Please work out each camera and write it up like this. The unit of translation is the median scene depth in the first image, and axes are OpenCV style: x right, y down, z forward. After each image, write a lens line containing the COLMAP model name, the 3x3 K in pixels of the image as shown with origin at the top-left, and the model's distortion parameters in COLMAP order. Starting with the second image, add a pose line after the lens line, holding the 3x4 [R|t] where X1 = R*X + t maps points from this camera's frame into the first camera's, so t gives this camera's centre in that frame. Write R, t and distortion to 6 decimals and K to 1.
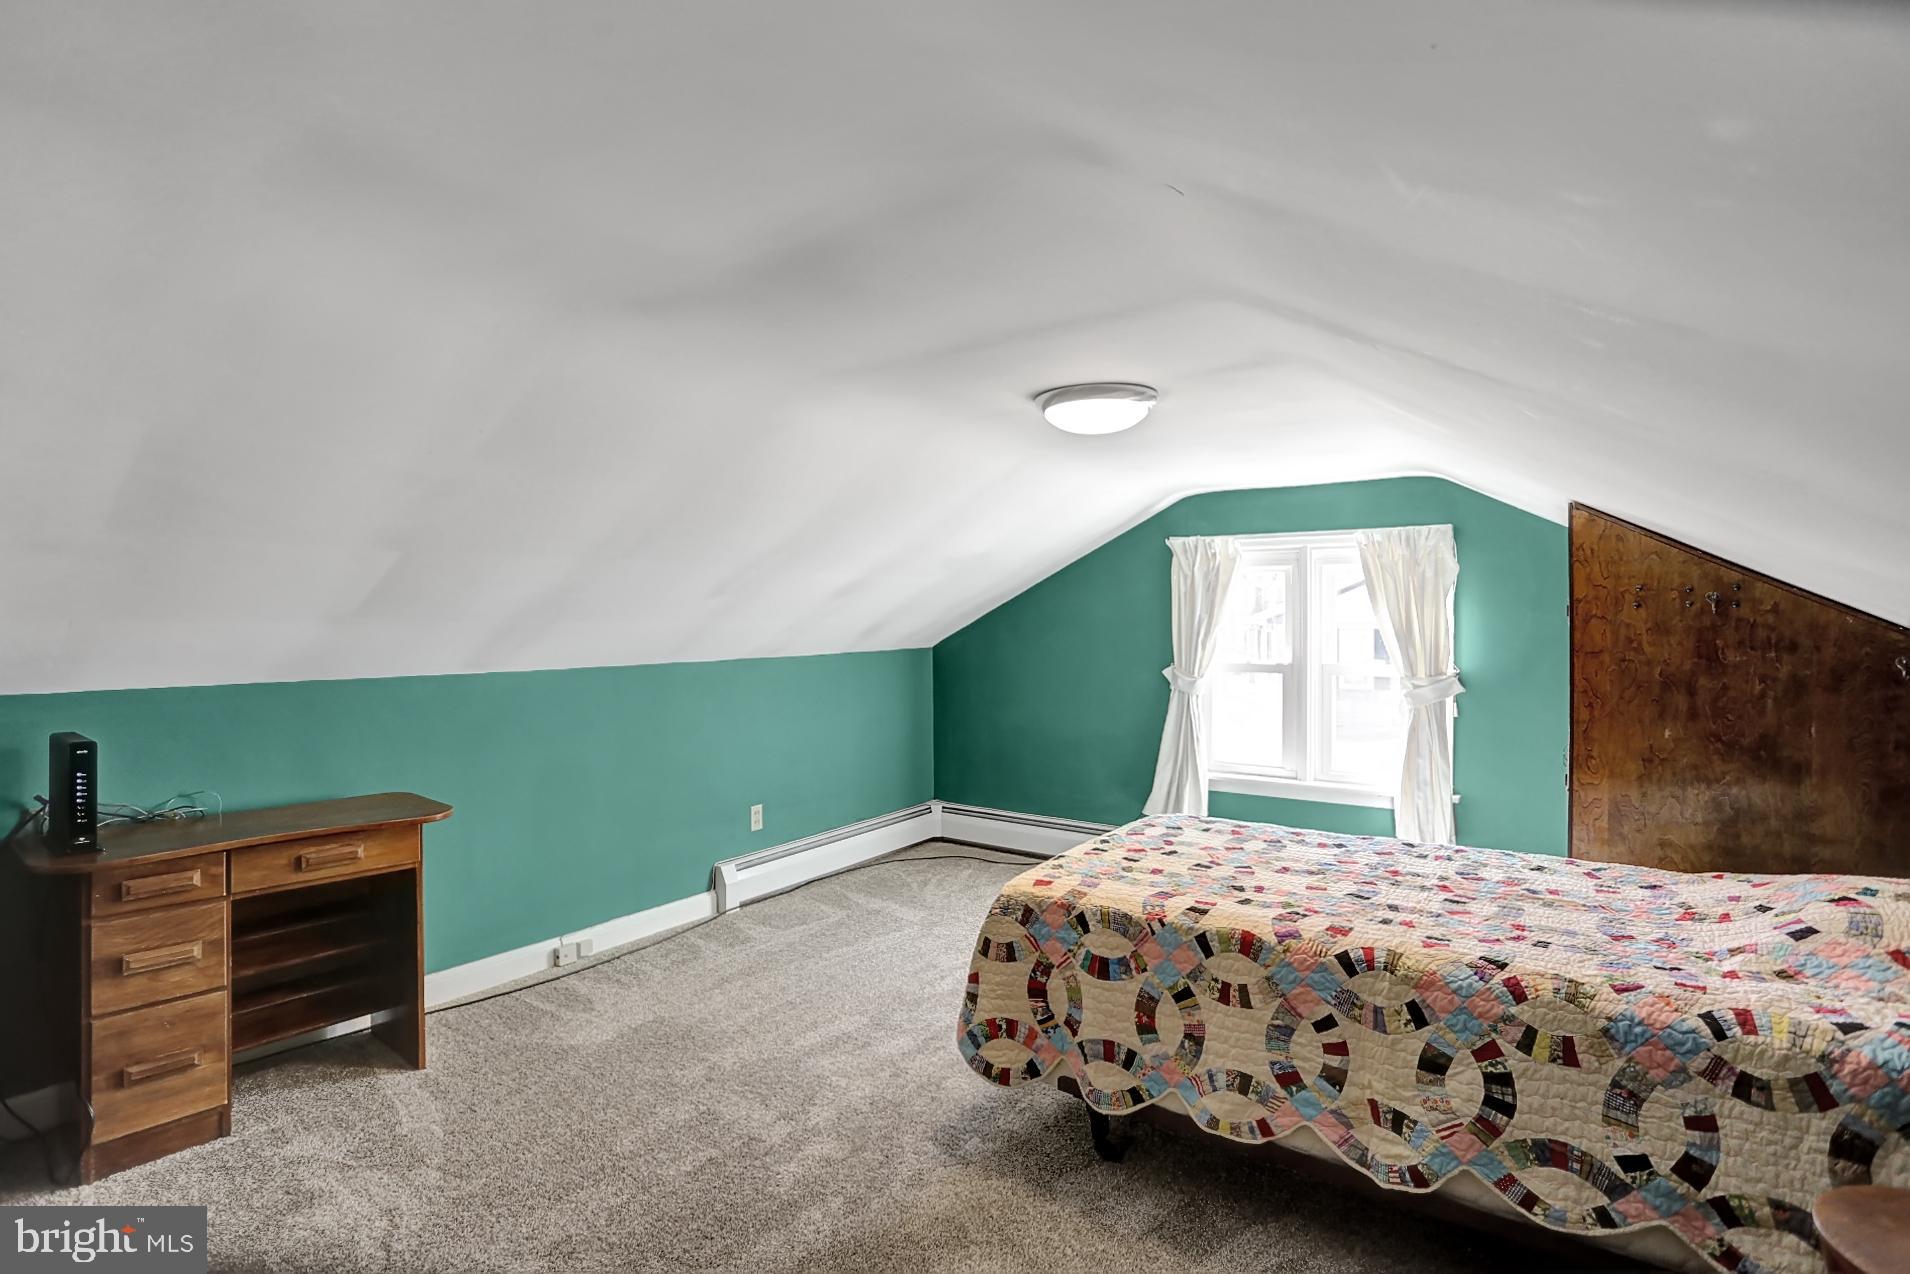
lens RADIAL K [[943.0, 0, 947.7], [0, 943.0, 613.4], [0, 0, 1]] dist [-0.075656, 0.032353]
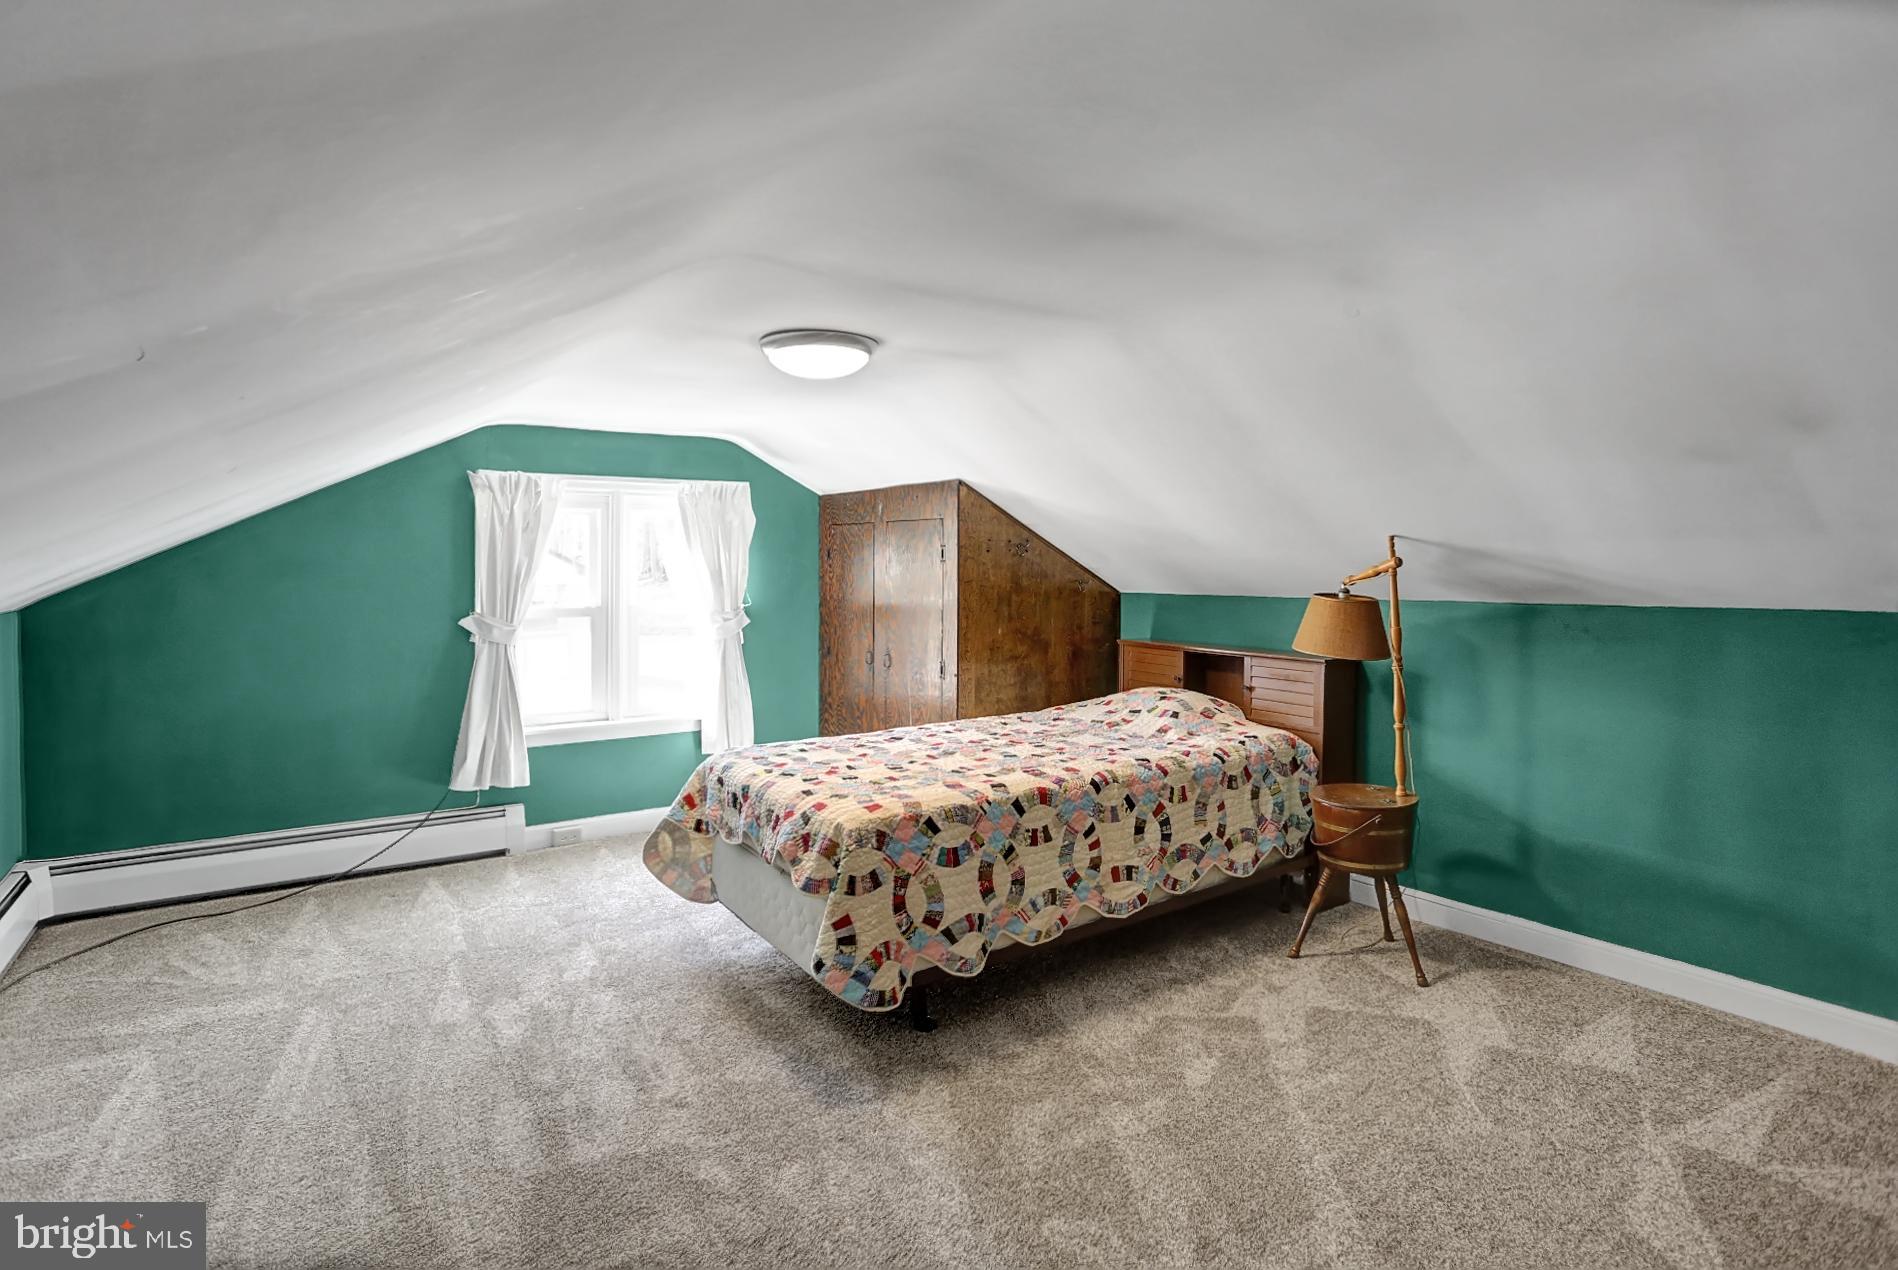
lens RADIAL K [[937.1, 0, 941.7], [0, 937.1, 611.5], [0, 0, 1]] dist [-0.075656, 0.032353]
pose [[0.326619, -0.042834, 0.944185, -0.964786], [-0.000230, 0.998969, 0.045399, 0.028309], [-0.945156, -0.015045, 0.326272, 0.684994]]
